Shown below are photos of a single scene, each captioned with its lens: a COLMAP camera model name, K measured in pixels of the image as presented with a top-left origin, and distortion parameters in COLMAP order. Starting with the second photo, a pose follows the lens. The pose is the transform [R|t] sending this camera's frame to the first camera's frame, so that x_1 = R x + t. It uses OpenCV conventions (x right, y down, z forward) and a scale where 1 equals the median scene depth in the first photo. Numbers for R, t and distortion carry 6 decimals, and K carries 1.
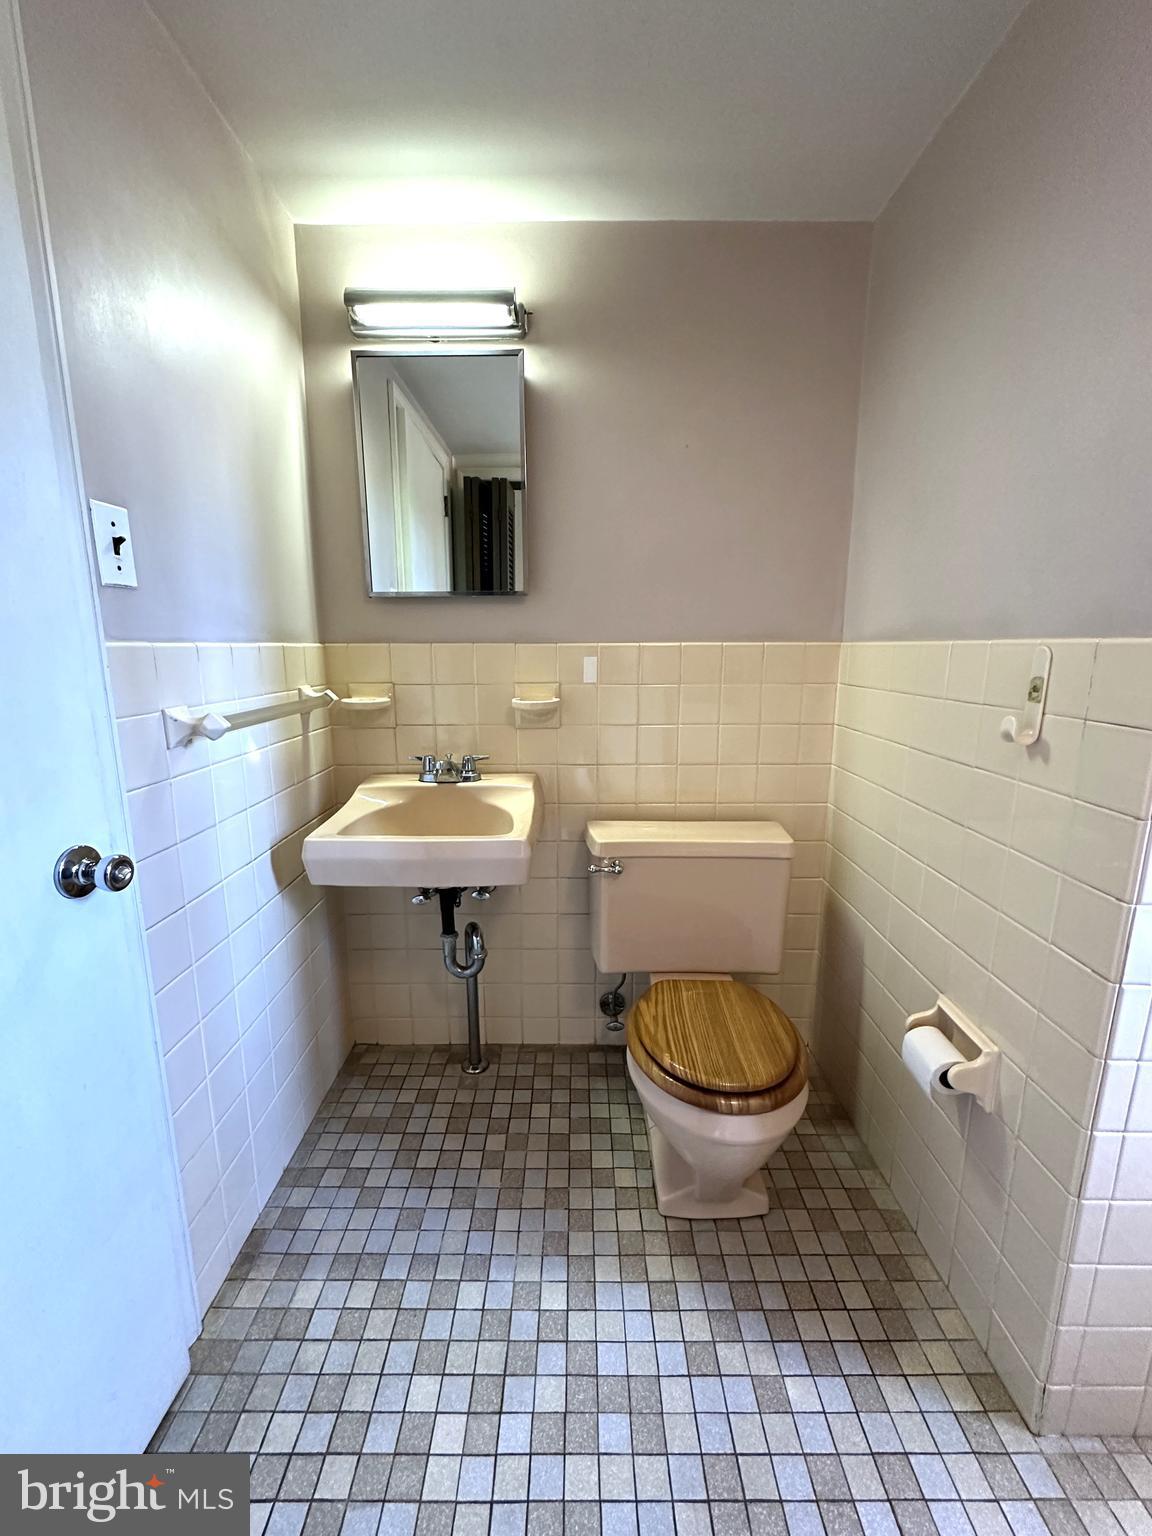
lens RADIAL K [[618.3, 0, 576.0], [0, 618.3, 768.0], [0, 0, 1]] dist [-0.003273, 0.000277]
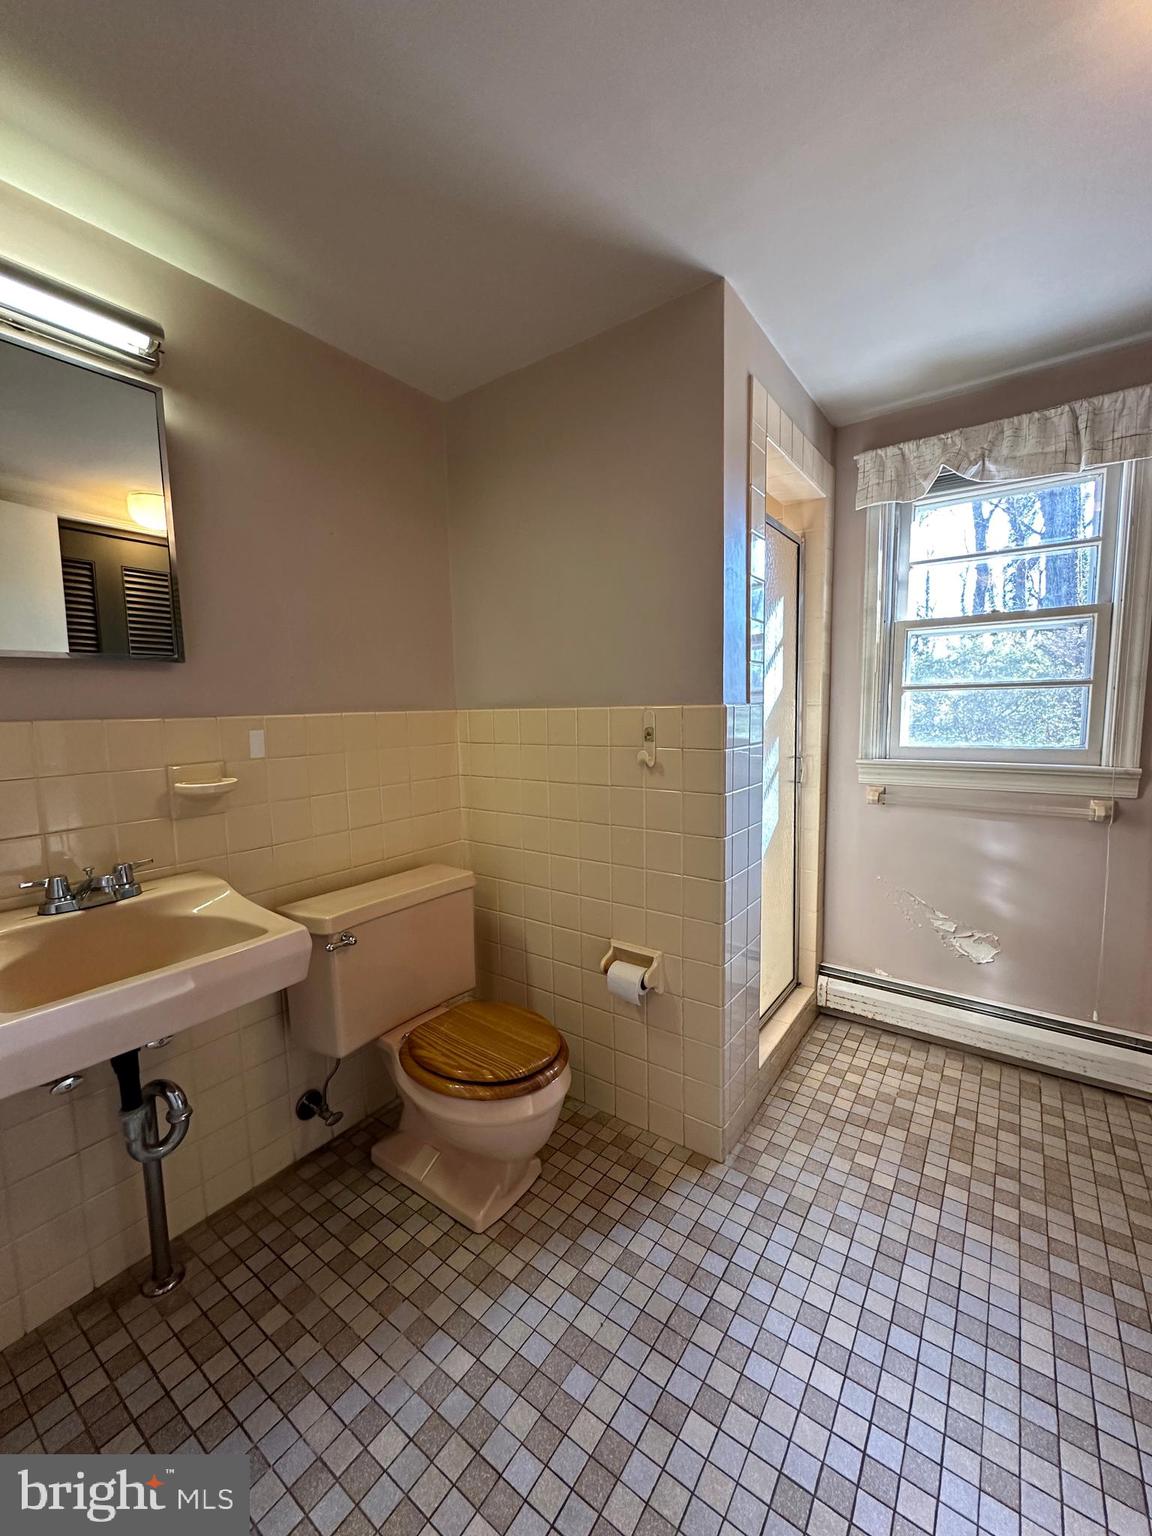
lens RADIAL K [[618.3, 0, 576.0], [0, 618.3, 768.0], [0, 0, 1]] dist [-0.003273, 0.000277]
pose [[0.580312, -0.093915, 0.808961, -0.608803], [0.177889, 0.983960, -0.013378, -0.036487], [-0.794728, 0.151668, 0.587710, 0.116544]]
